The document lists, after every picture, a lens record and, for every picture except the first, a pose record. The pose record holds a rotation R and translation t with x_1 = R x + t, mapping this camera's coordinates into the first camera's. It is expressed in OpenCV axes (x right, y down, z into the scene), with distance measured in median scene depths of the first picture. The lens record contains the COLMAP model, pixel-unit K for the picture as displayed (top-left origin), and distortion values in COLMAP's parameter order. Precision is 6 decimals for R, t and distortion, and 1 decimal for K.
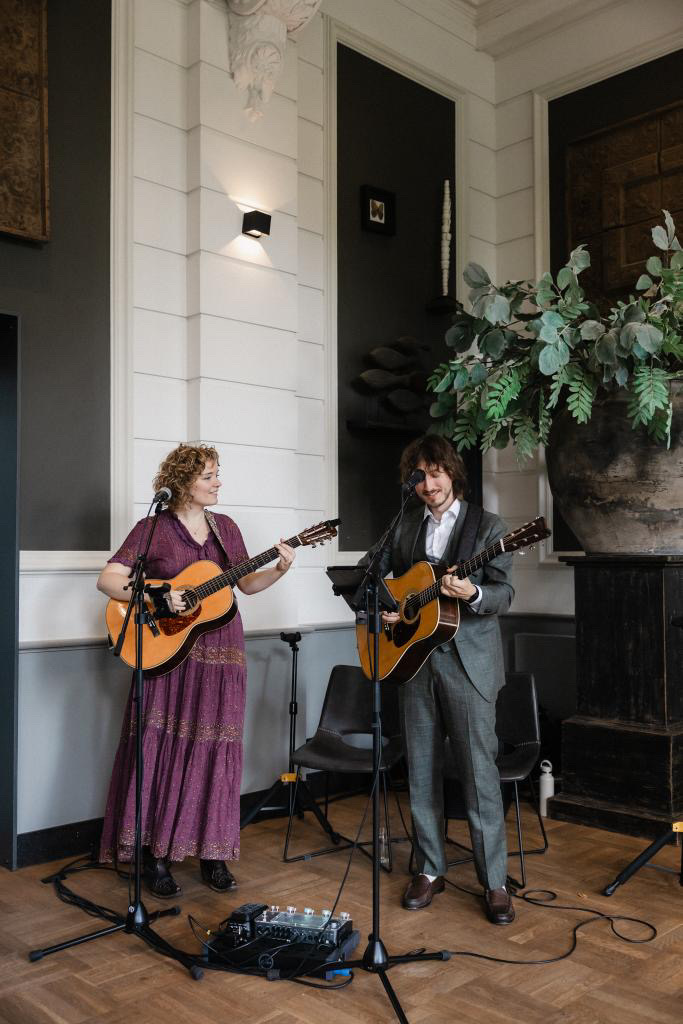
lens RADIAL K [[986.3, 0, 341.5], [0, 986.3, 512.0], [0, 0, 1]] dist [-0.012425, -0.005177]
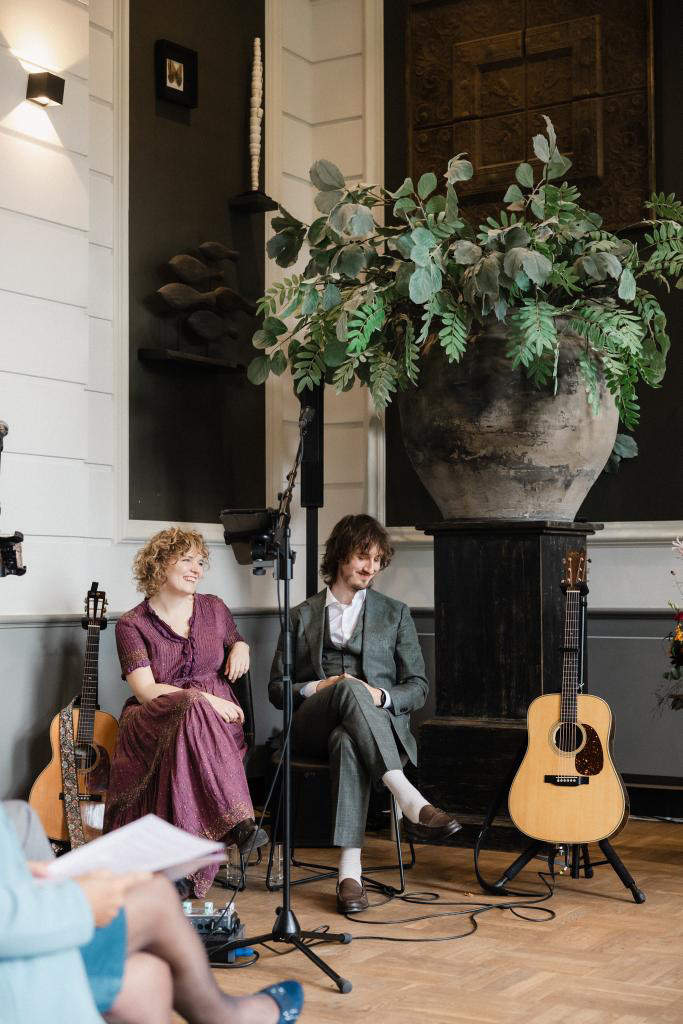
lens RADIAL K [[1754.1, 0, 341.5], [0, 1754.1, 512.0], [0, 0, 1]] dist [-0.004585, -0.104344]
pose [[0.961328, 0.012081, 0.275141, -0.254605], [-0.010743, 0.999922, -0.006372, 0.047861], [-0.275197, 0.003170, 0.961383, -0.408506]]
